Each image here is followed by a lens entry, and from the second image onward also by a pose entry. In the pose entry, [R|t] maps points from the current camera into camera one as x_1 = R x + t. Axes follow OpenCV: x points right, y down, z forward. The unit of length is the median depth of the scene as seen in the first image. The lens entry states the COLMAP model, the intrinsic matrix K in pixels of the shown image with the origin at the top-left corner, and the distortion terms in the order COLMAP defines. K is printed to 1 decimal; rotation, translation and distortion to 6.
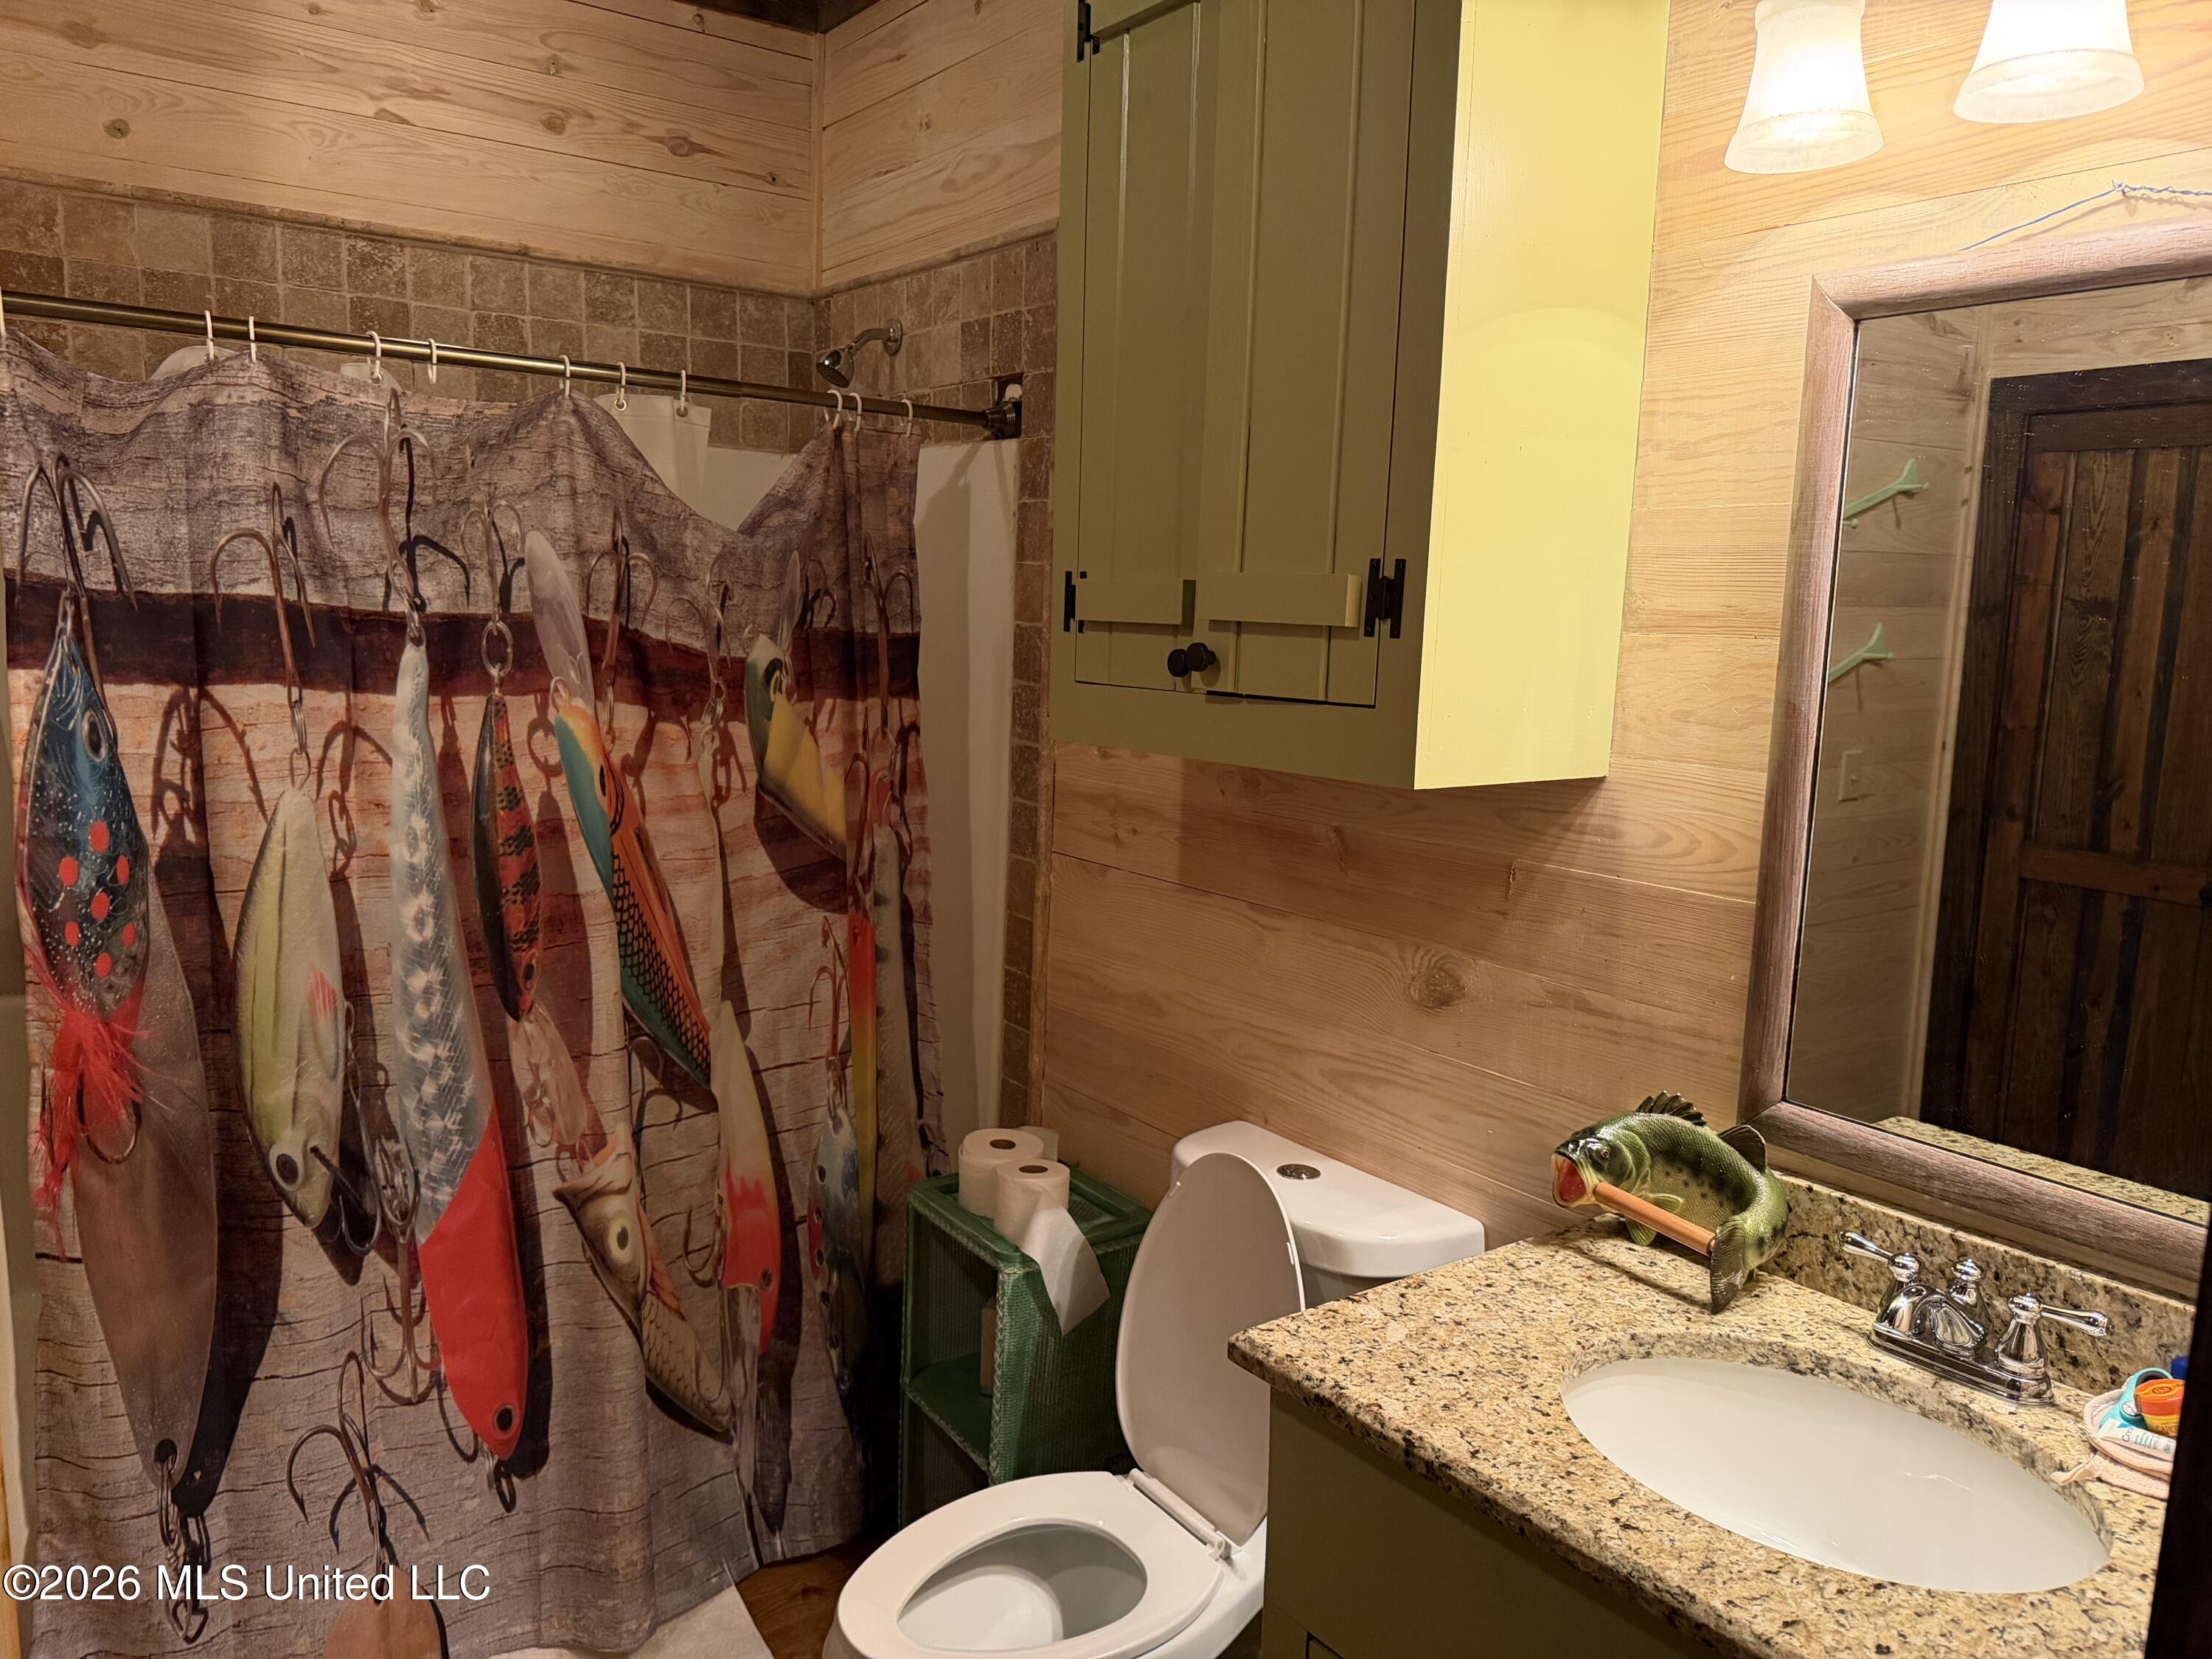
lens RADIAL K [[1551.5, 0, 1106.7], [0, 1551.5, 847.6], [0, 0, 1]] dist [0.064707, -0.091501]
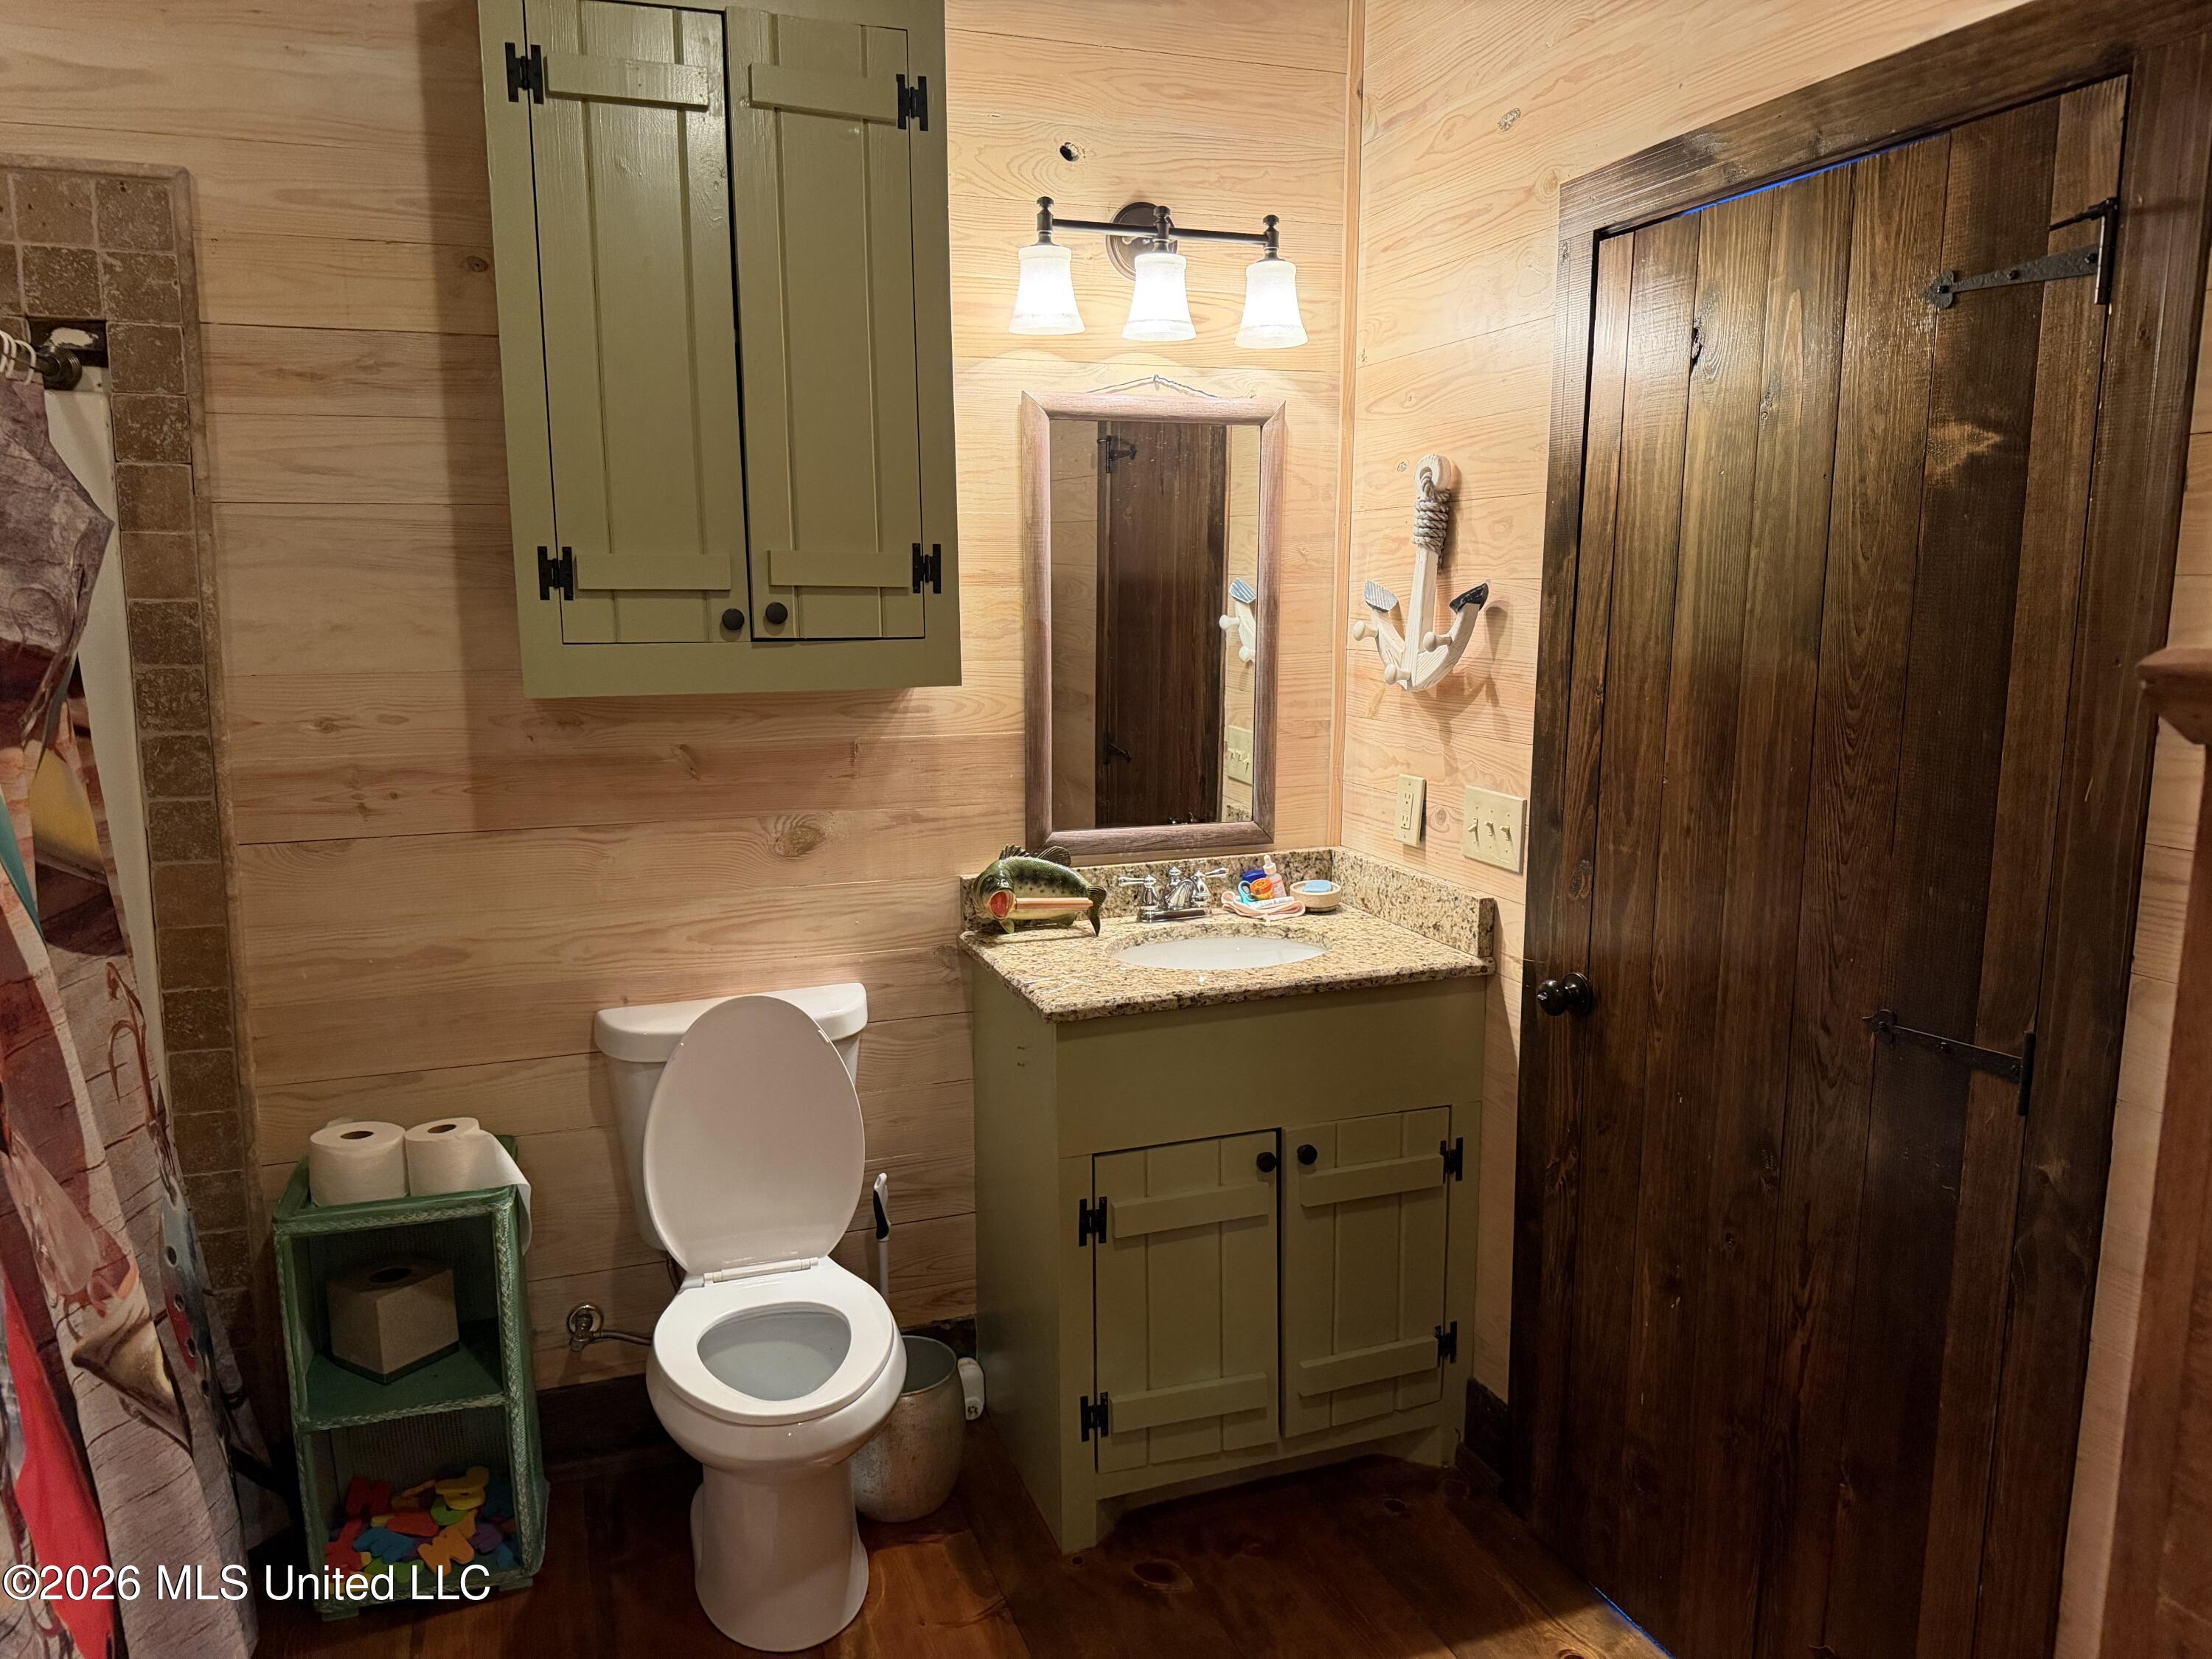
lens RADIAL K [[1551.5, 0, 1162.5], [0, 1551.5, 853.4], [0, 0, 1]] dist [0.064707, -0.091501]
pose [[0.264732, -0.198810, 0.943606, -1.053564], [0.159710, 0.974043, 0.160416, -0.074513], [-0.951005, 0.108236, 0.289612, 0.272689]]
